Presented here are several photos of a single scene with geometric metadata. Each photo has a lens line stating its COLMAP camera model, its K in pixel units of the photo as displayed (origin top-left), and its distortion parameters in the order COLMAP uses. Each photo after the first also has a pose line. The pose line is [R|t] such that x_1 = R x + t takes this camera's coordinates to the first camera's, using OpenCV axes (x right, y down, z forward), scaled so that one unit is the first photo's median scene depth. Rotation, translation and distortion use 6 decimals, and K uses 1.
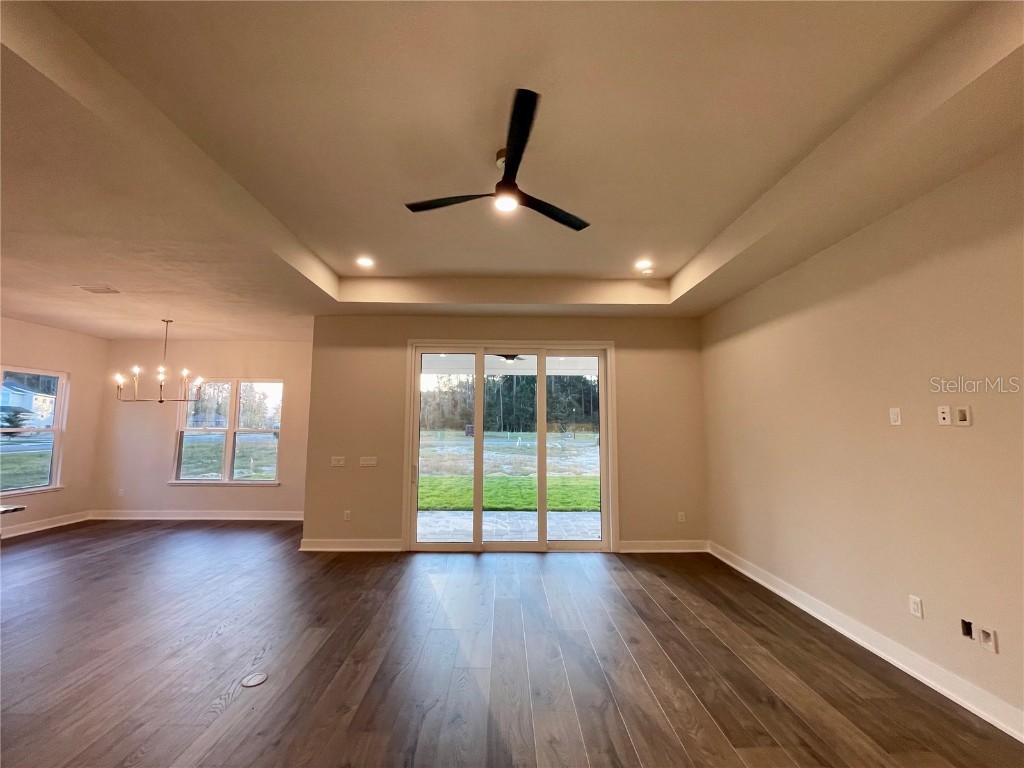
lens RADIAL K [[408.8, 0, 512.0], [0, 408.8, 384.0], [0, 0, 1]] dist [-0.015266, -0.000011]
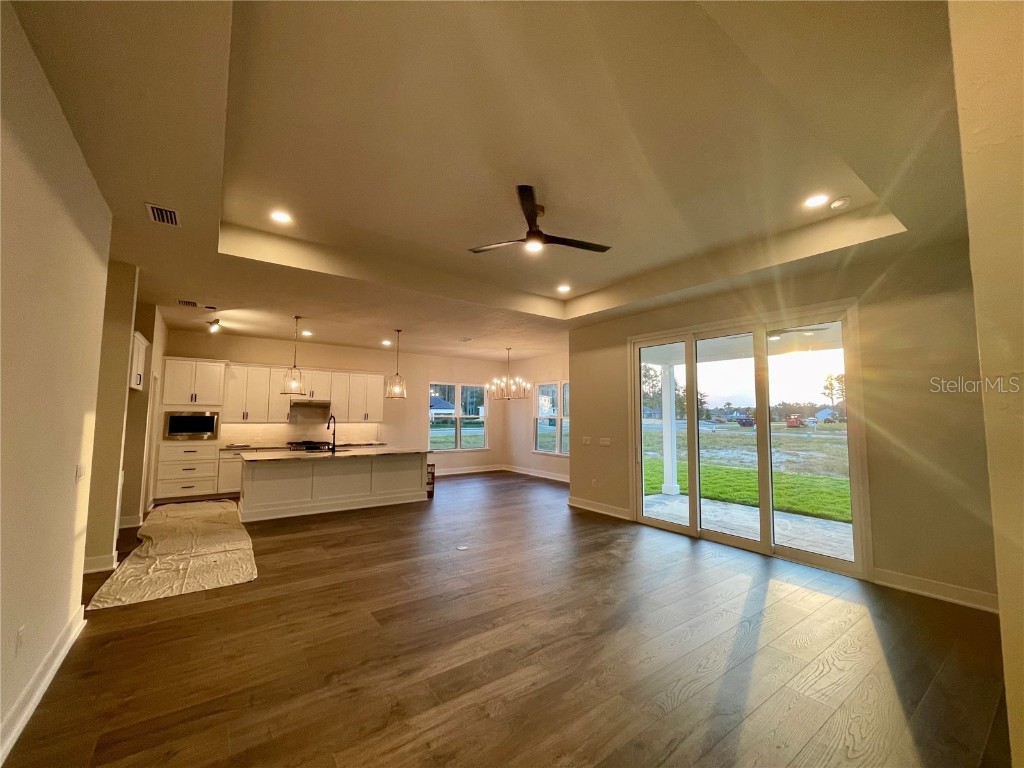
lens RADIAL K [[416.2, 0, 512.0], [0, 416.2, 384.0], [0, 0, 1]] dist [-0.000587, -0.000089]
pose [[0.577560, -0.061869, -0.814001, 0.505226], [0.081493, 0.996513, -0.017919, 0.015239], [0.812271, -0.055986, 0.580588, 0.051706]]
